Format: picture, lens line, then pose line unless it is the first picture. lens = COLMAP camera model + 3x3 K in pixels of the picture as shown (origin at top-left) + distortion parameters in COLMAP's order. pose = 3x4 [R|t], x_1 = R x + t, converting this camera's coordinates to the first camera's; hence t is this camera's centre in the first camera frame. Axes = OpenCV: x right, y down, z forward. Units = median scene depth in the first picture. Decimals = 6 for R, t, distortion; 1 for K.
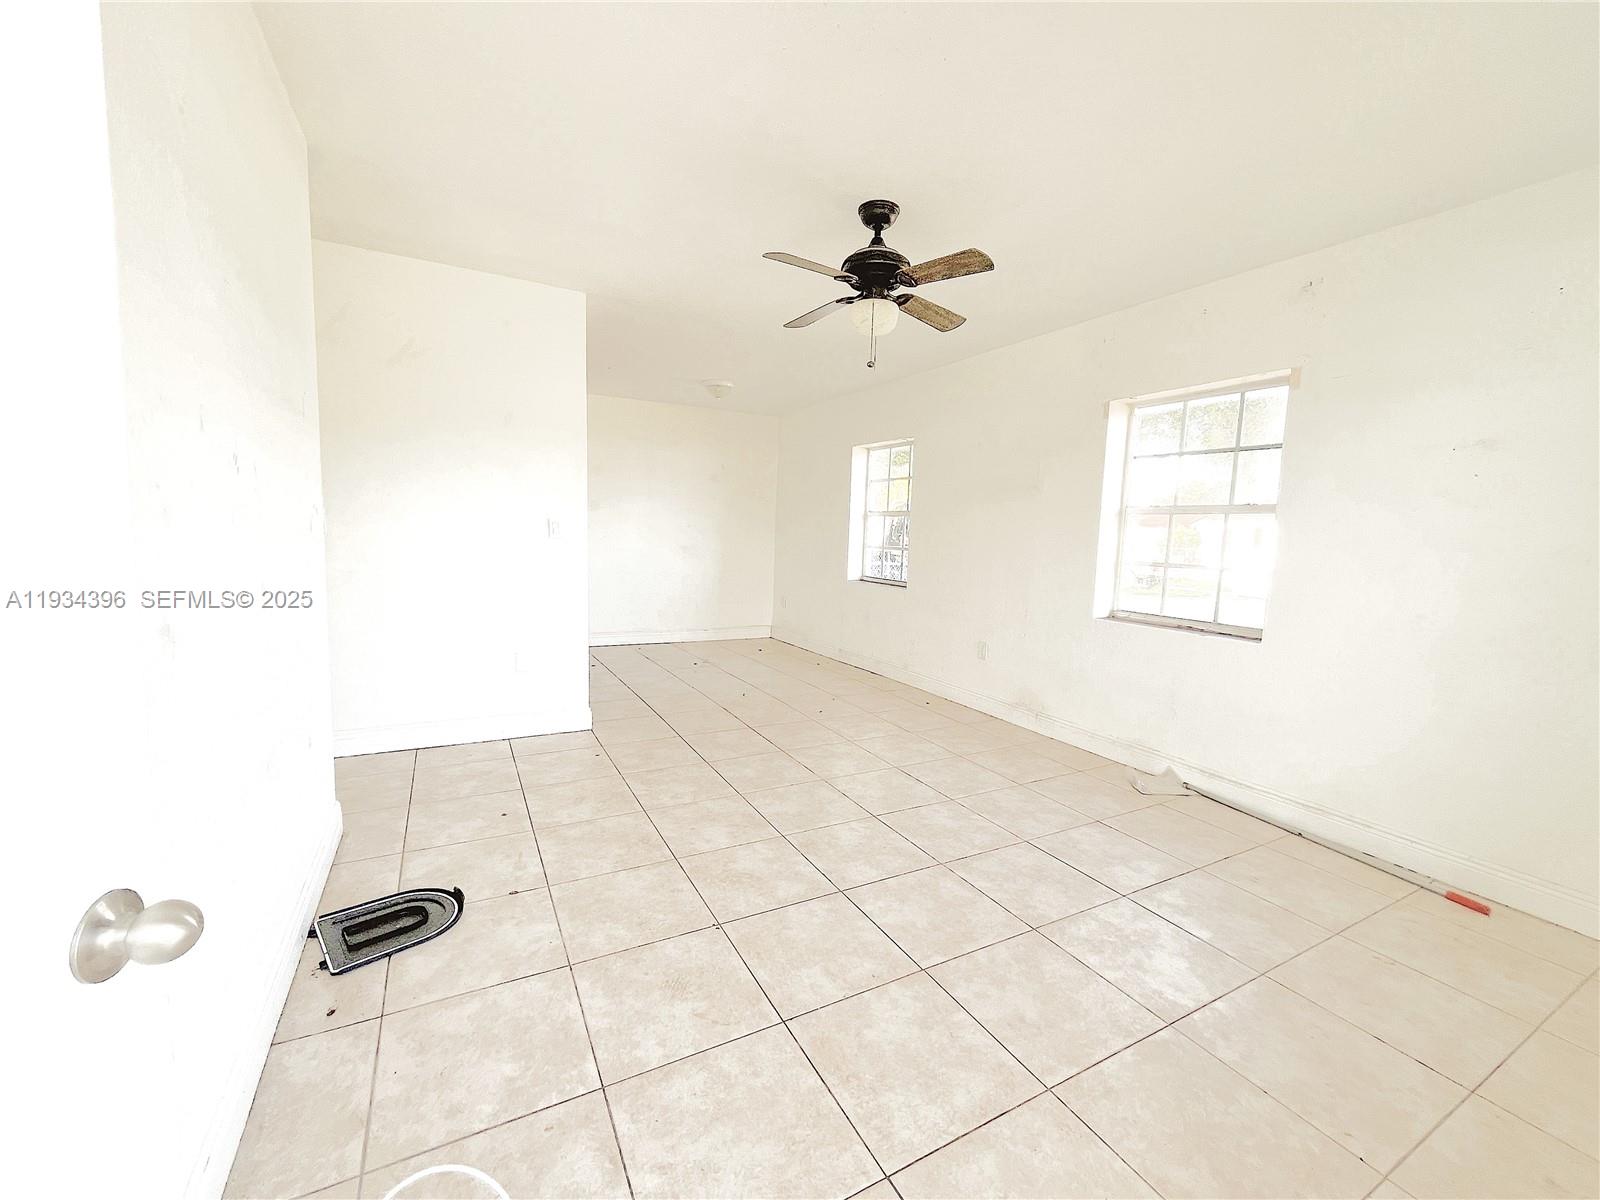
lens RADIAL K [[650.5, 0, 798.1], [0, 650.5, 598.1], [0, 0, 1]] dist [-0.001056, 0.000163]
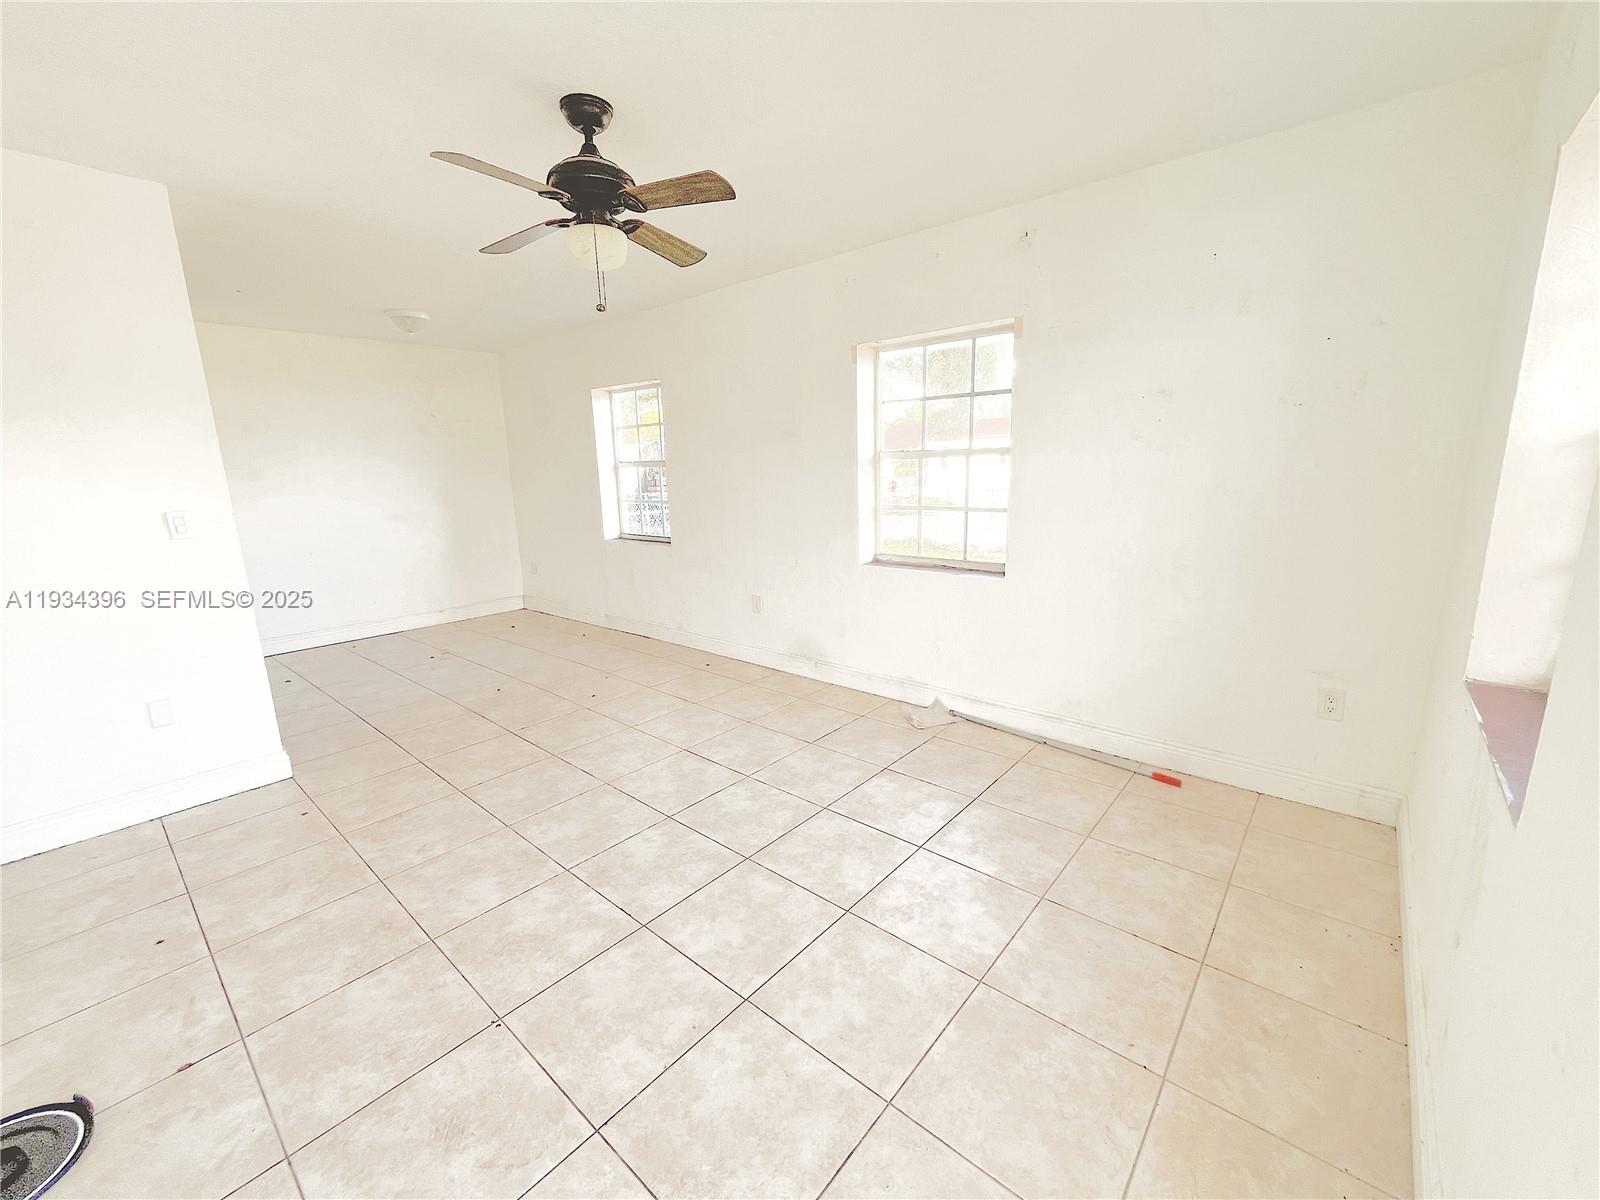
lens RADIAL K [[650.5, 0, 793.9], [0, 650.5, 594.3], [0, 0, 1]] dist [-0.001056, 0.000163]
pose [[0.932659, -0.130250, 0.336424, 0.015029], [0.096637, 0.988669, 0.114869, -0.070667], [-0.347574, -0.074623, 0.934679, 0.116958]]
